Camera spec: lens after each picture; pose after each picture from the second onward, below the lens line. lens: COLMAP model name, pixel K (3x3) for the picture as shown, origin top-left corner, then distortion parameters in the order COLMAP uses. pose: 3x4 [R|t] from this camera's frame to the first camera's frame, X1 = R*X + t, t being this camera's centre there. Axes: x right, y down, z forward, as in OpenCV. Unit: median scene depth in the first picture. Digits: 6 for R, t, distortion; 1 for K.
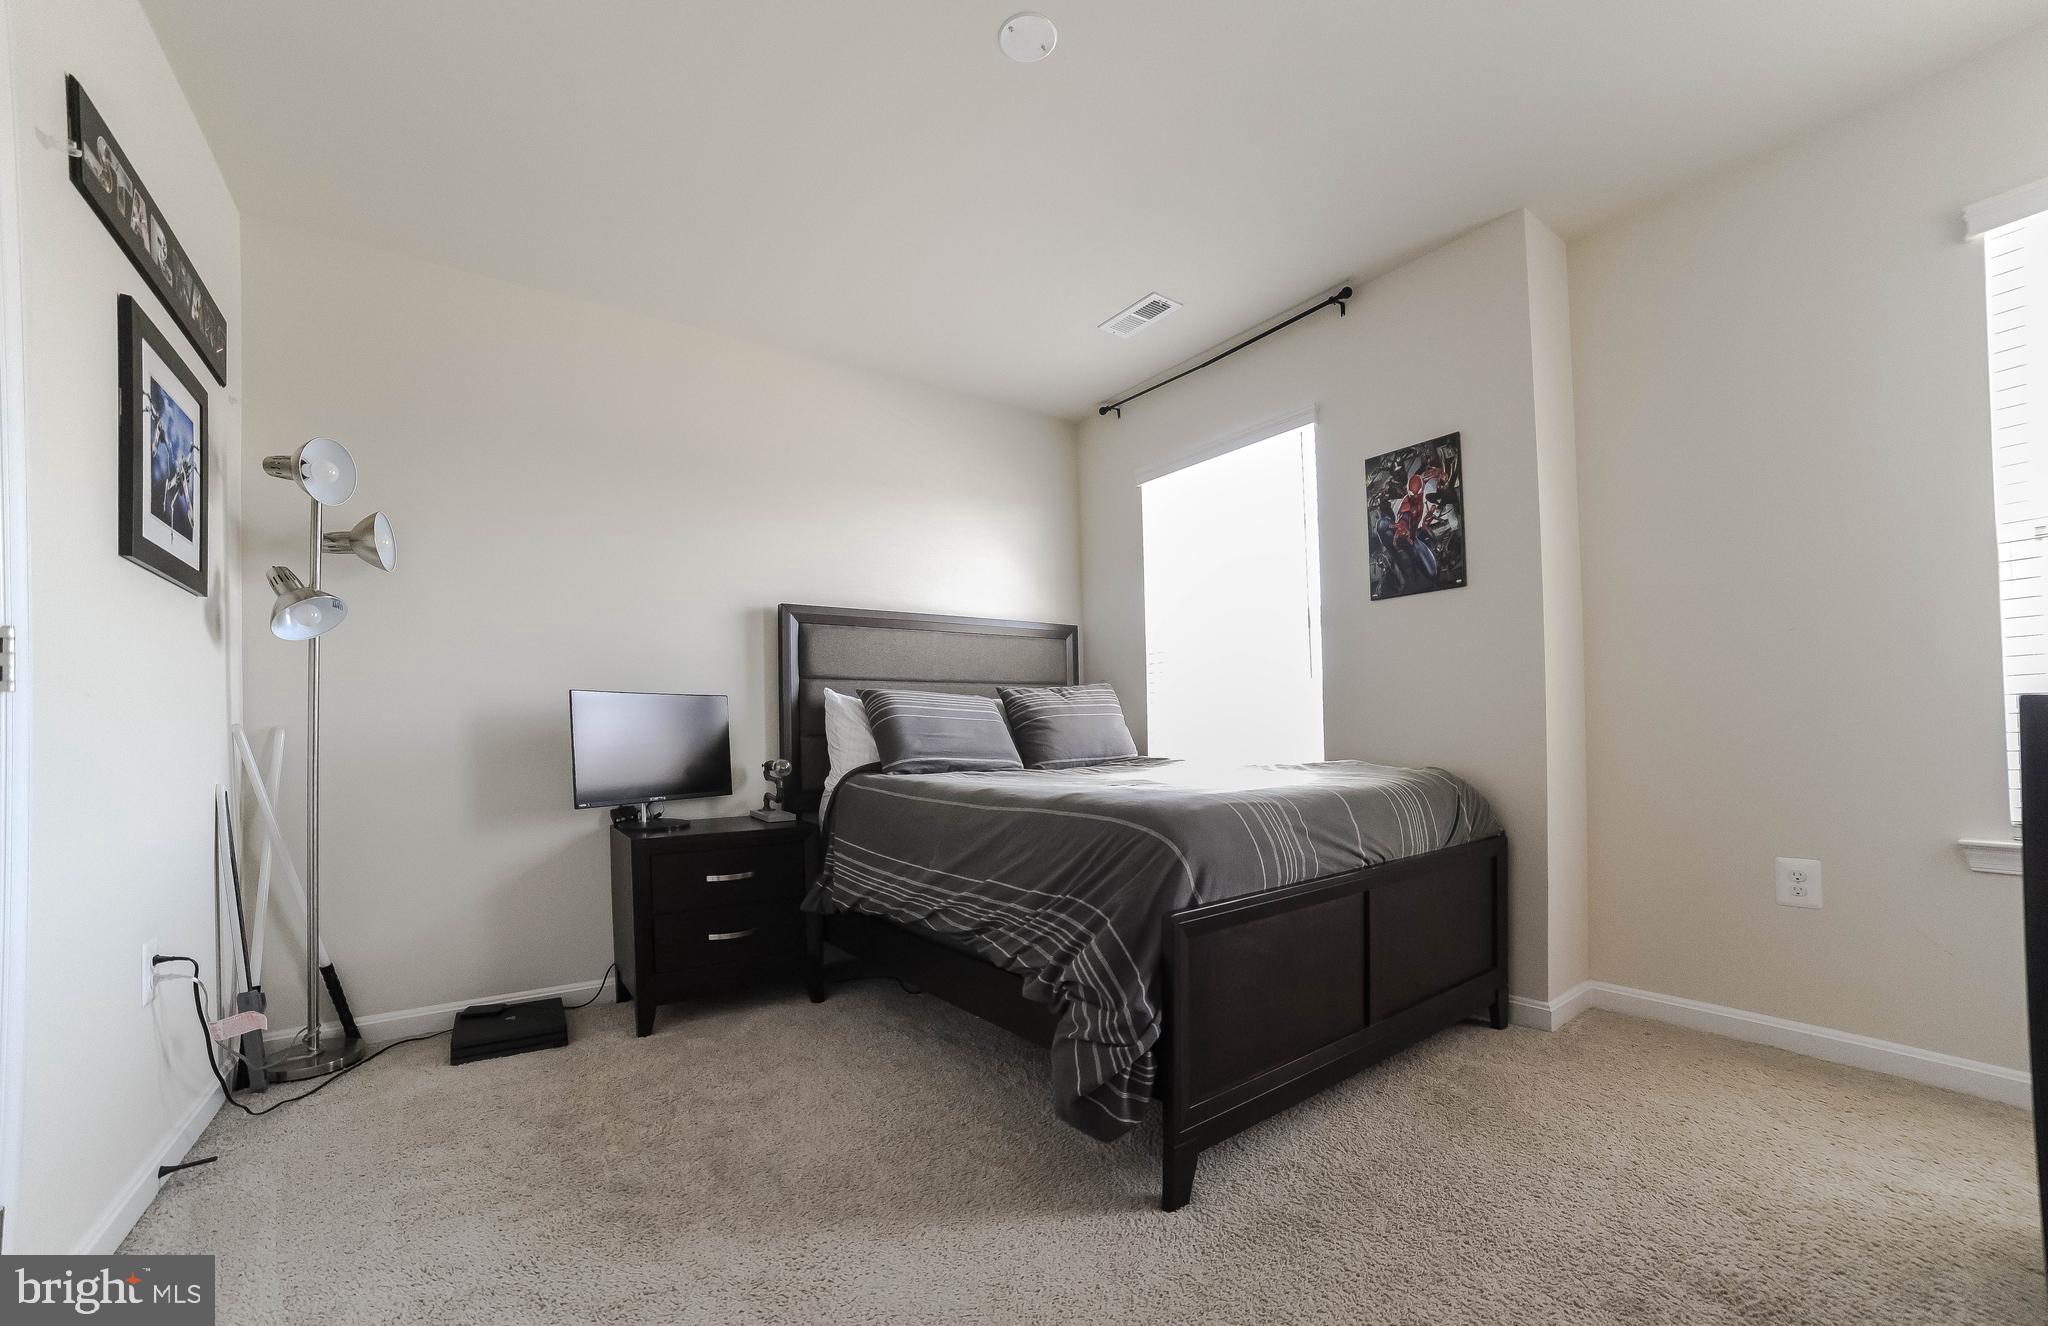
lens RADIAL K [[815.1, 0, 1000.2], [0, 815.1, 709.9], [0, 0, 1]] dist [0.000358, 0.000161]
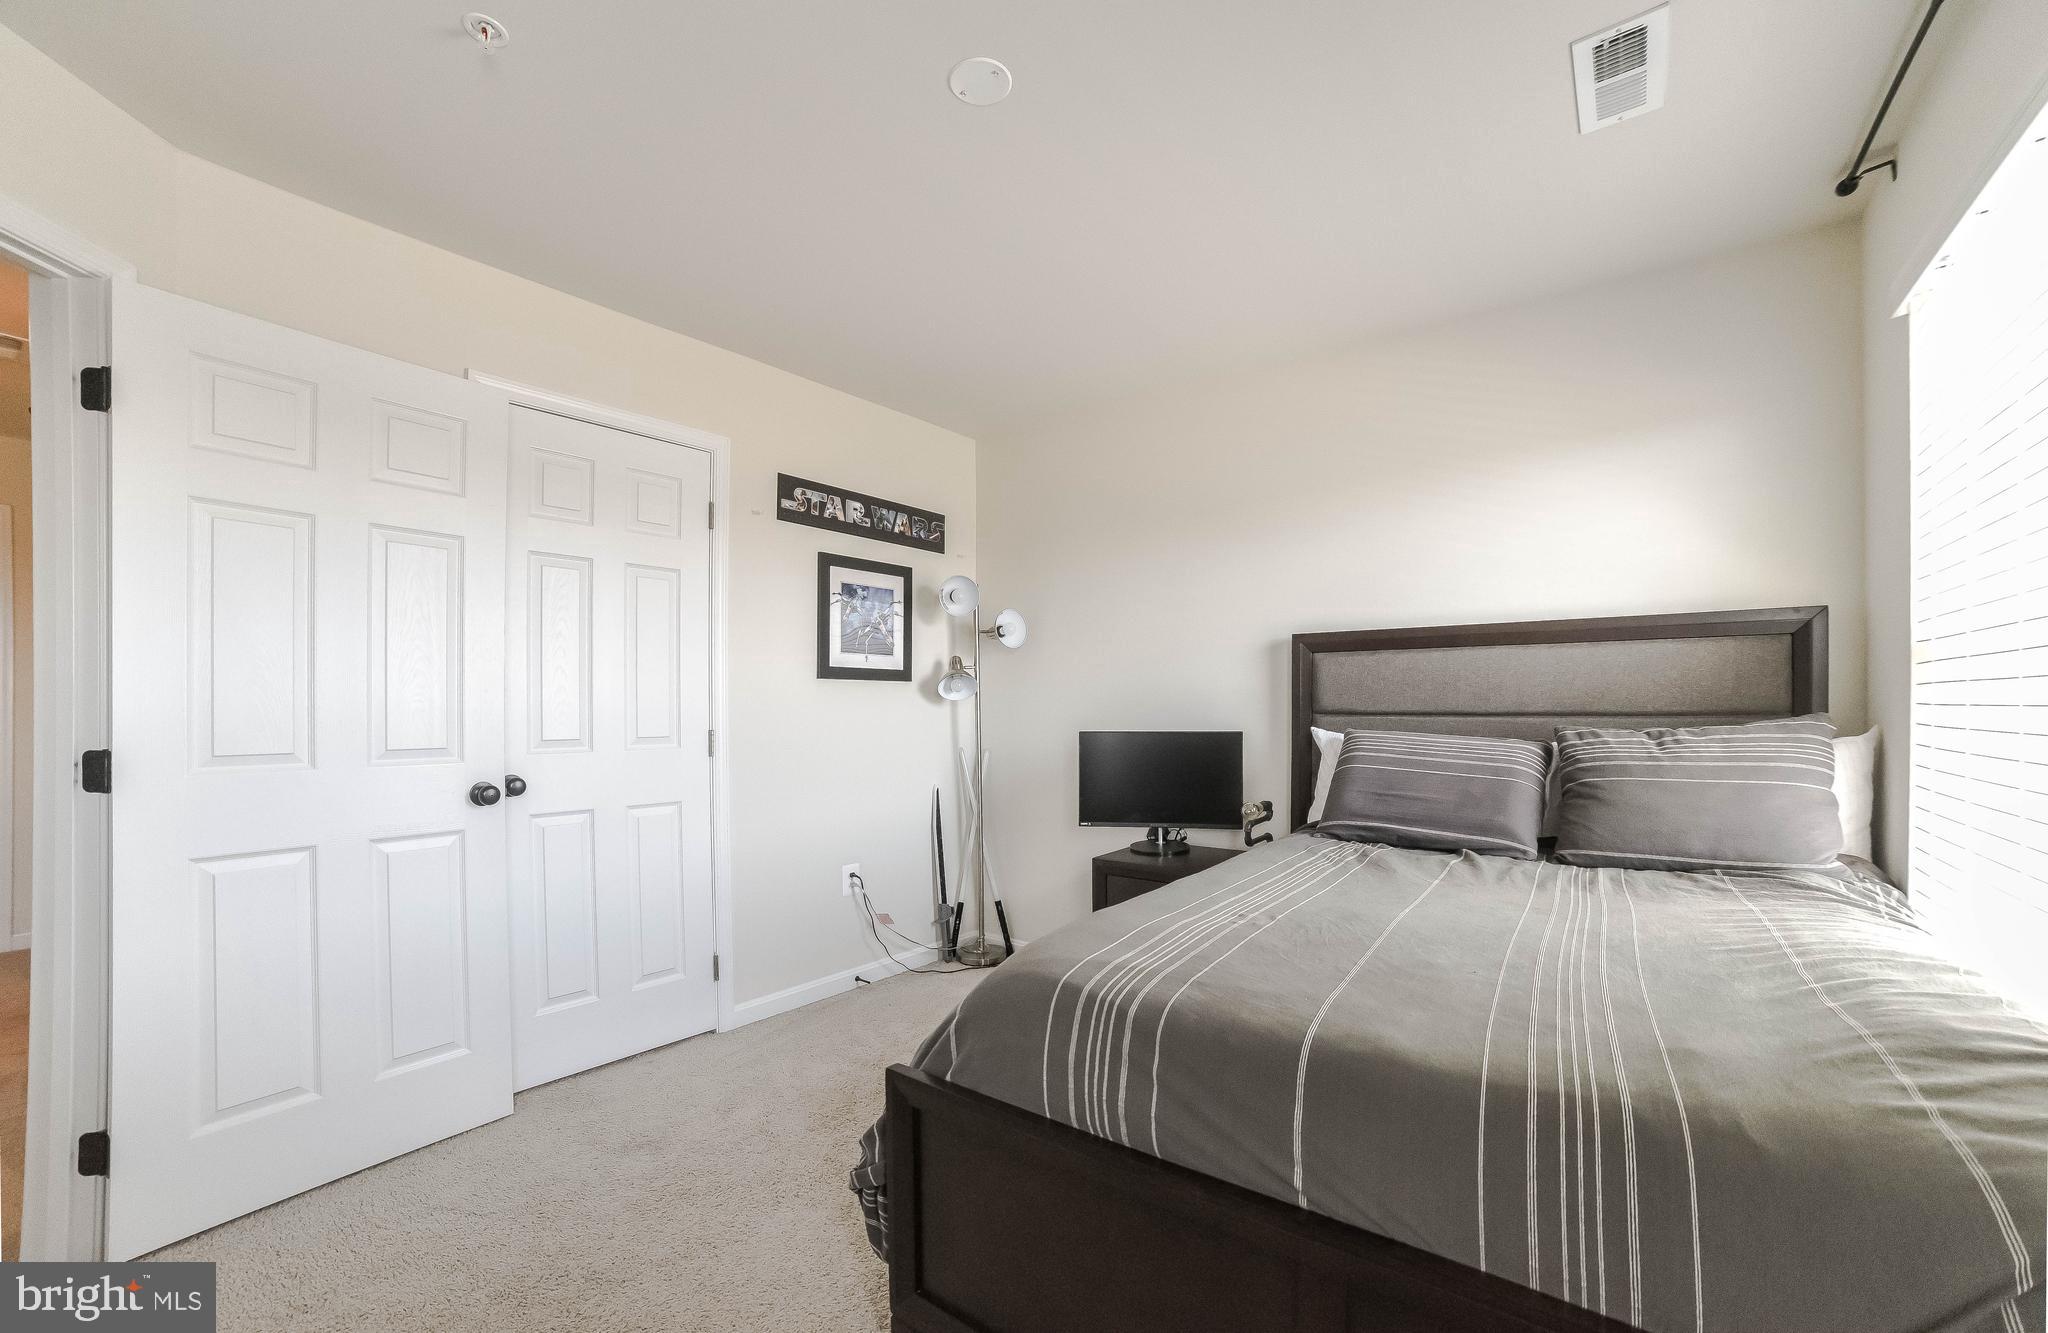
lens RADIAL K [[815.1, 0, 1000.2], [0, 815.1, 713.4], [0, 0, 1]] dist [0.000358, 0.000161]
pose [[0.328878, 0.016978, -0.944220, 0.512514], [0.020878, 0.999463, 0.025243, -0.069579], [0.944142, -0.028015, 0.328347, 0.371578]]
